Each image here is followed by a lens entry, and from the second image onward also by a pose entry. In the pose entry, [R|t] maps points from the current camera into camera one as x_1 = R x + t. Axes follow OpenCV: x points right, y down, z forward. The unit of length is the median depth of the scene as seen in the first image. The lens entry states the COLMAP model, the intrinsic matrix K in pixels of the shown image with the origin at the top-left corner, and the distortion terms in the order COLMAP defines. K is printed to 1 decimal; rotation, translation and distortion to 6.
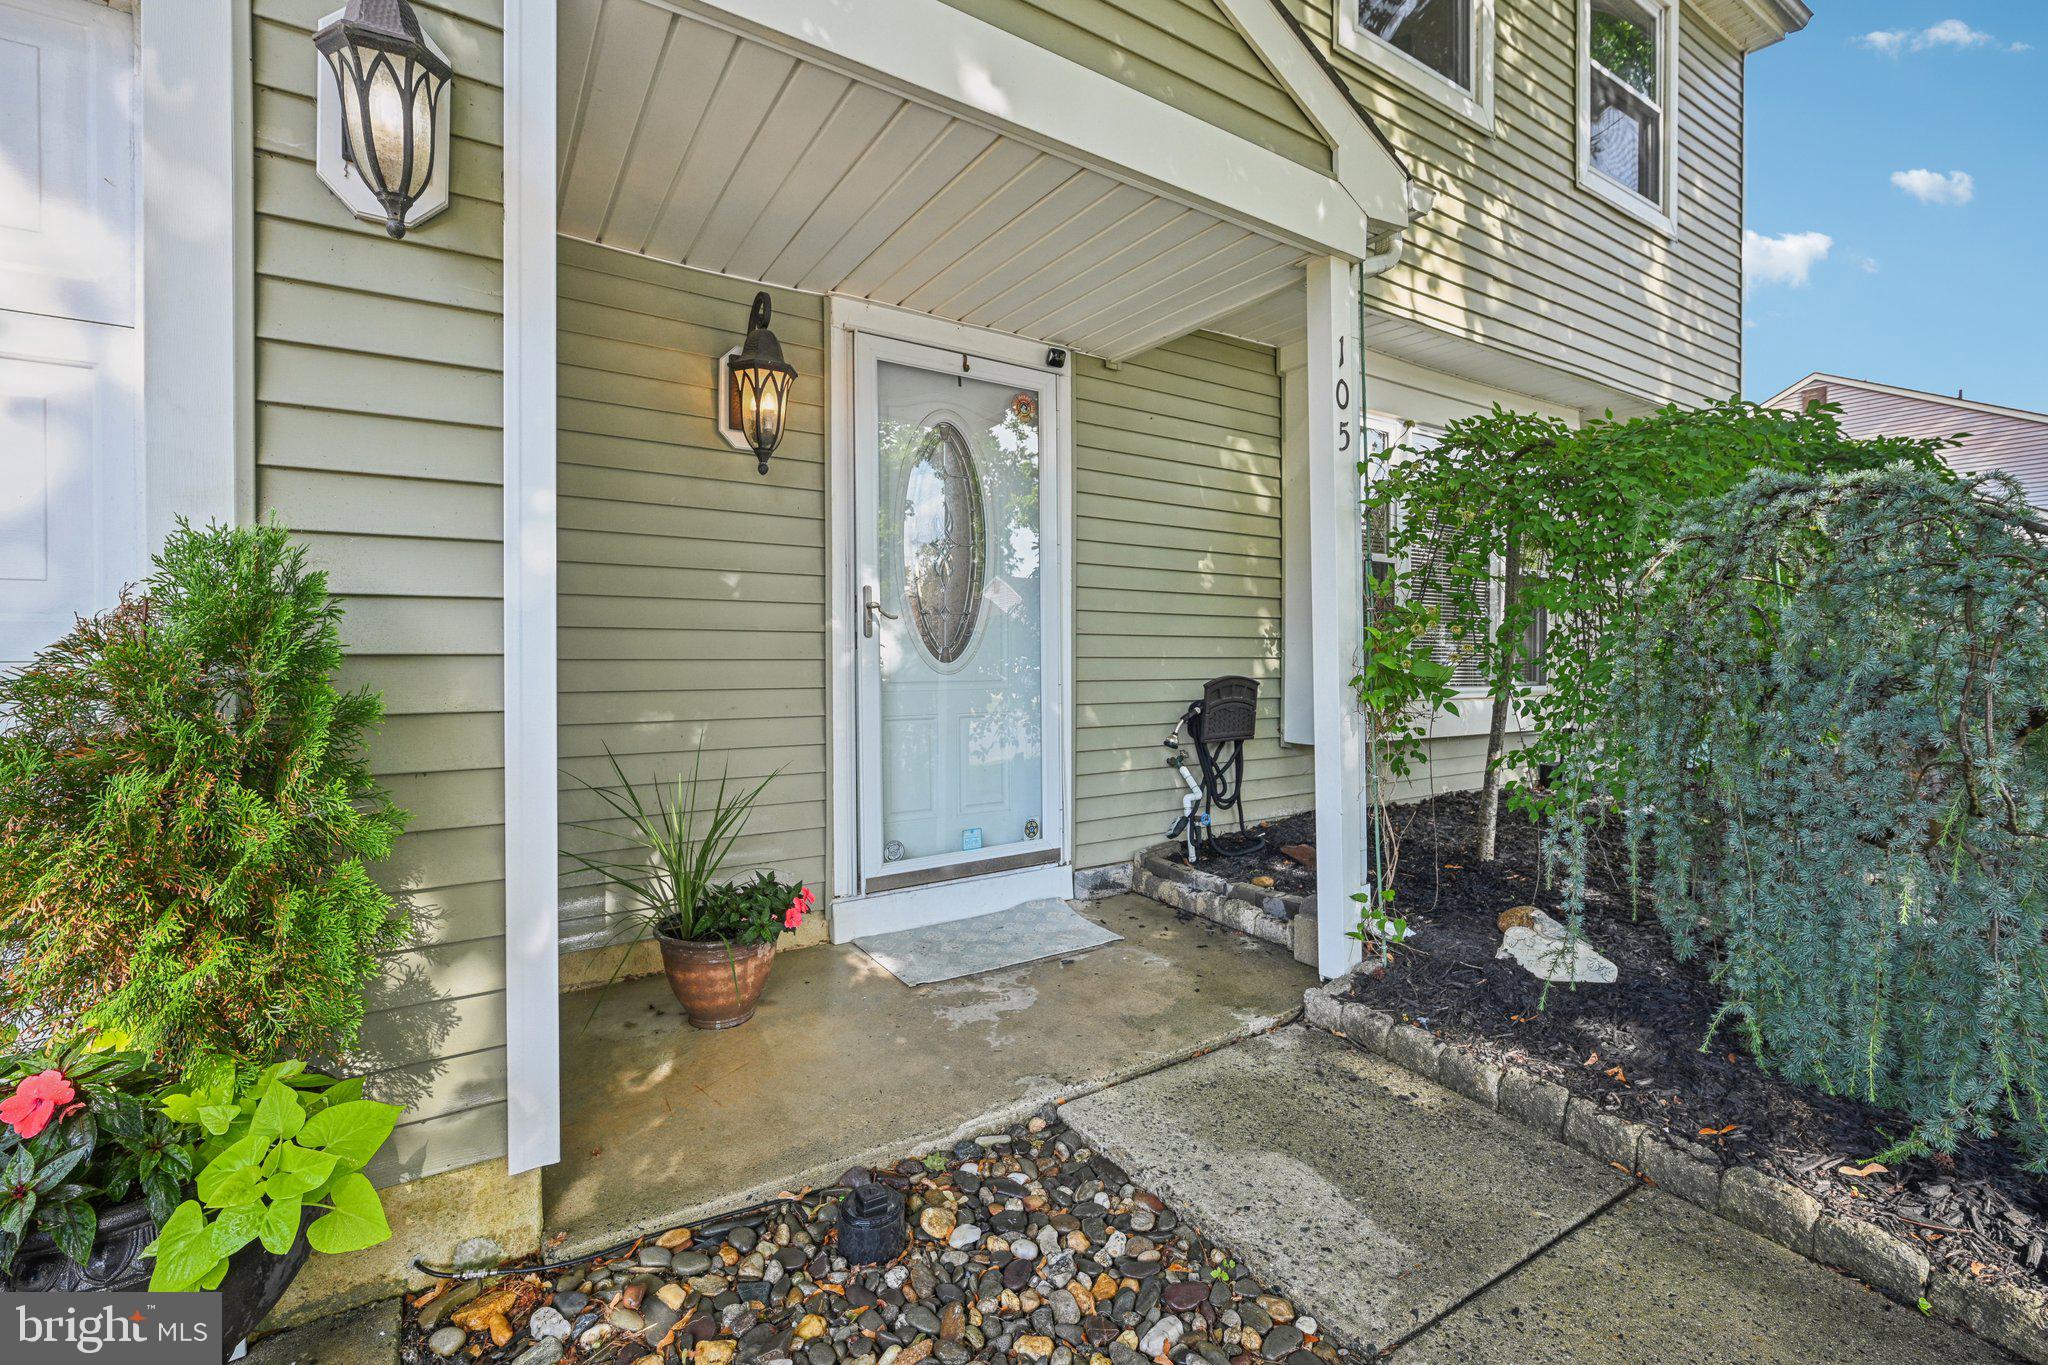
lens RADIAL K [[903.0, 0, 1024.0], [0, 903.0, 682.5], [0, 0, 1]] dist [0.000941, 0.000081]
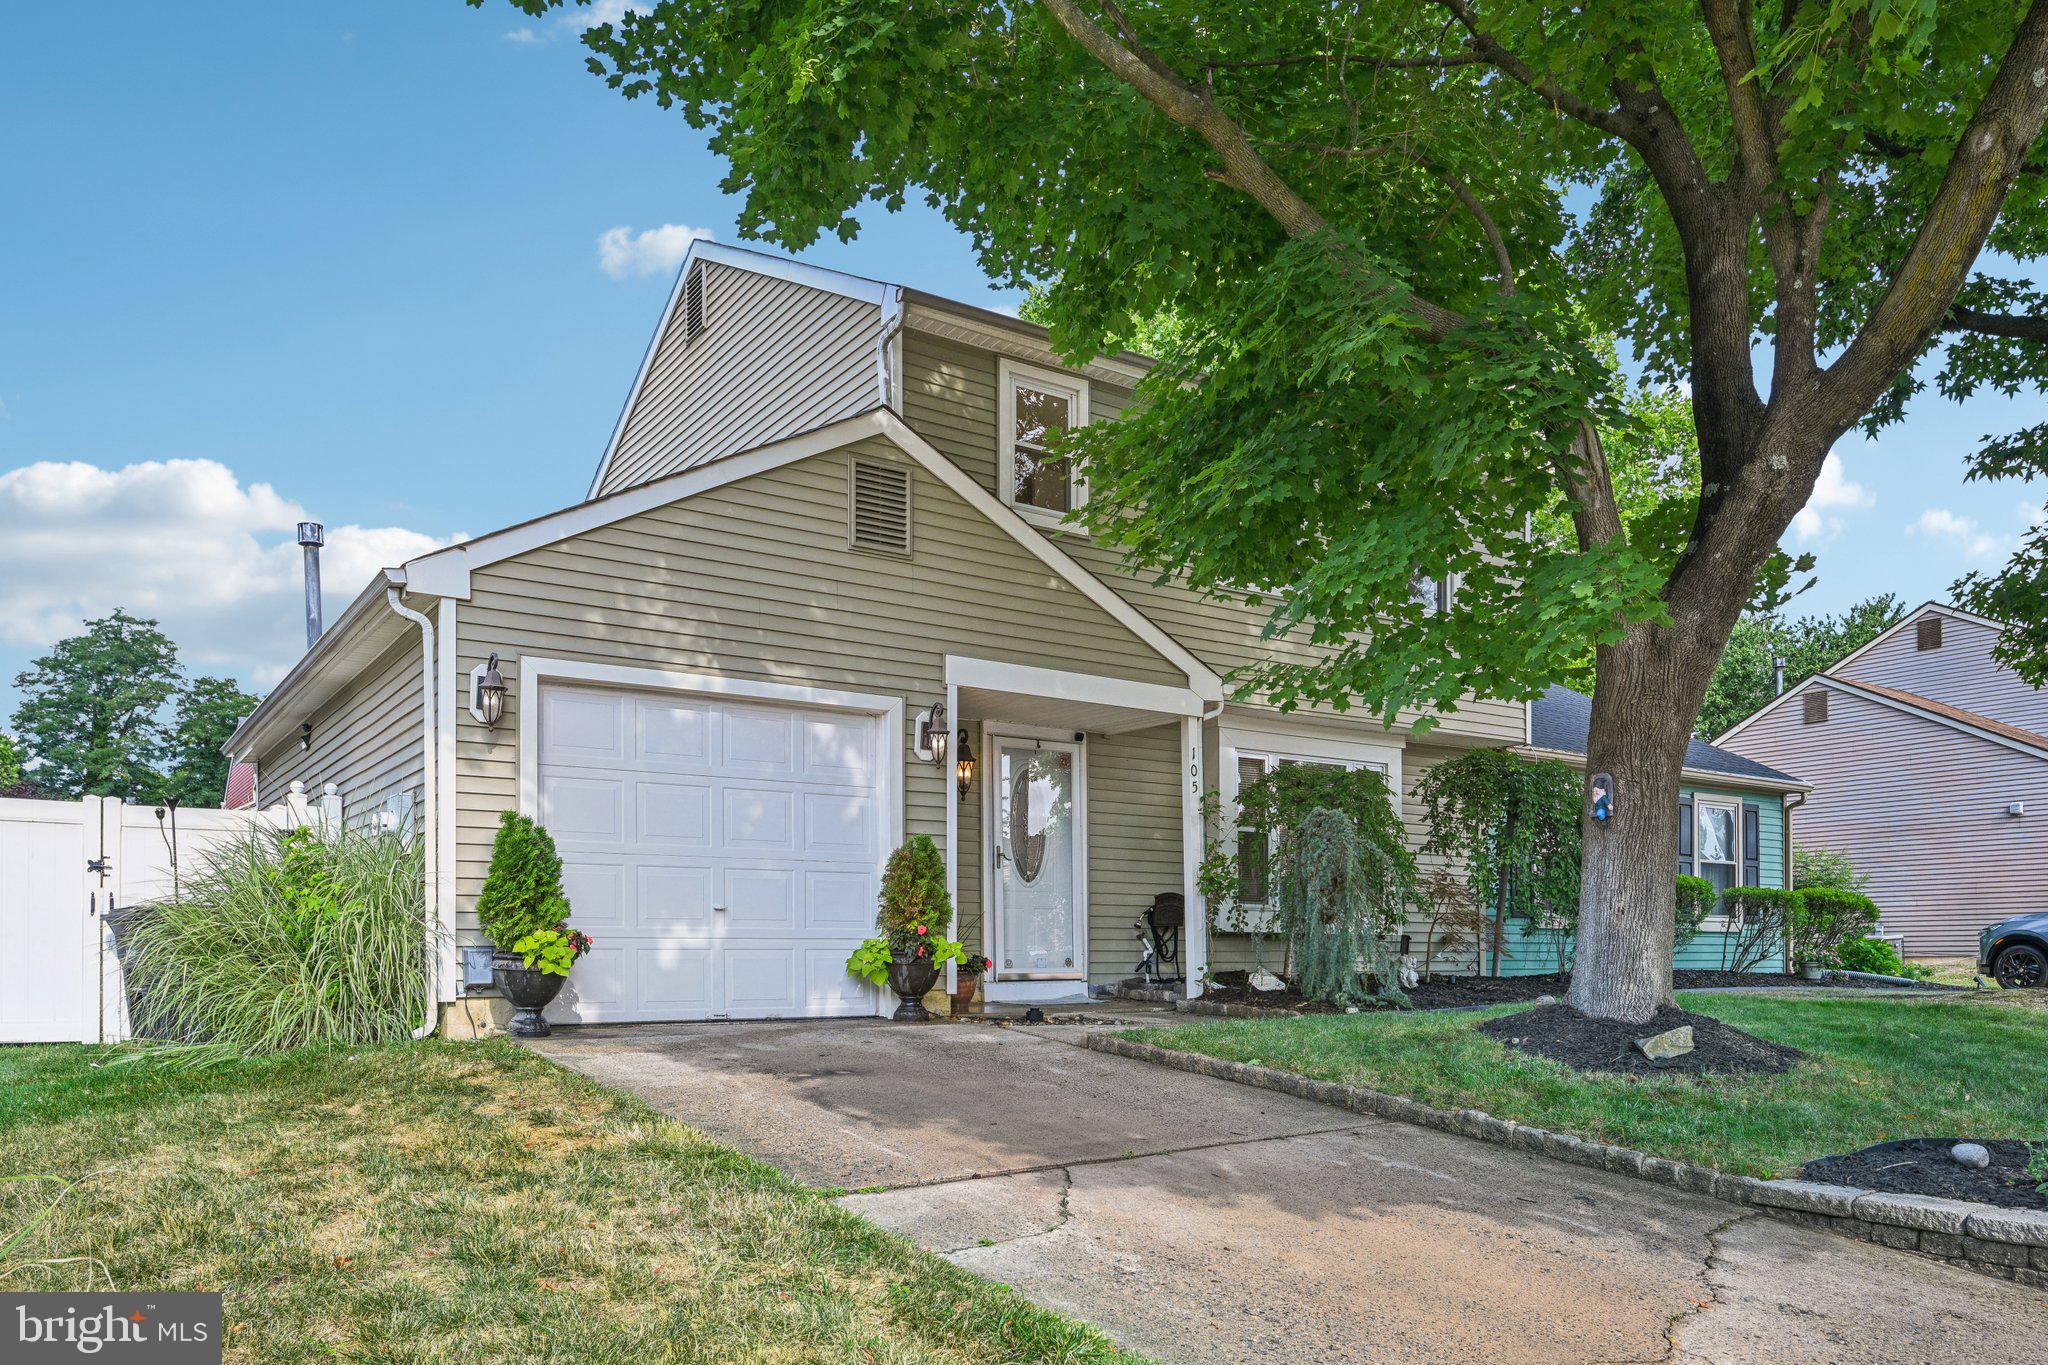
lens RADIAL K [[1442.9, 0, 1024.0], [0, 1442.9, 682.5], [0, 0, 1]] dist [-0.000661, -0.000045]
pose [[0.999883, 0.007630, 0.013255, -0.137144], [-0.004674, 0.977641, -0.210229, 0.219827], [-0.014563, 0.210142, 0.977562, -2.283996]]
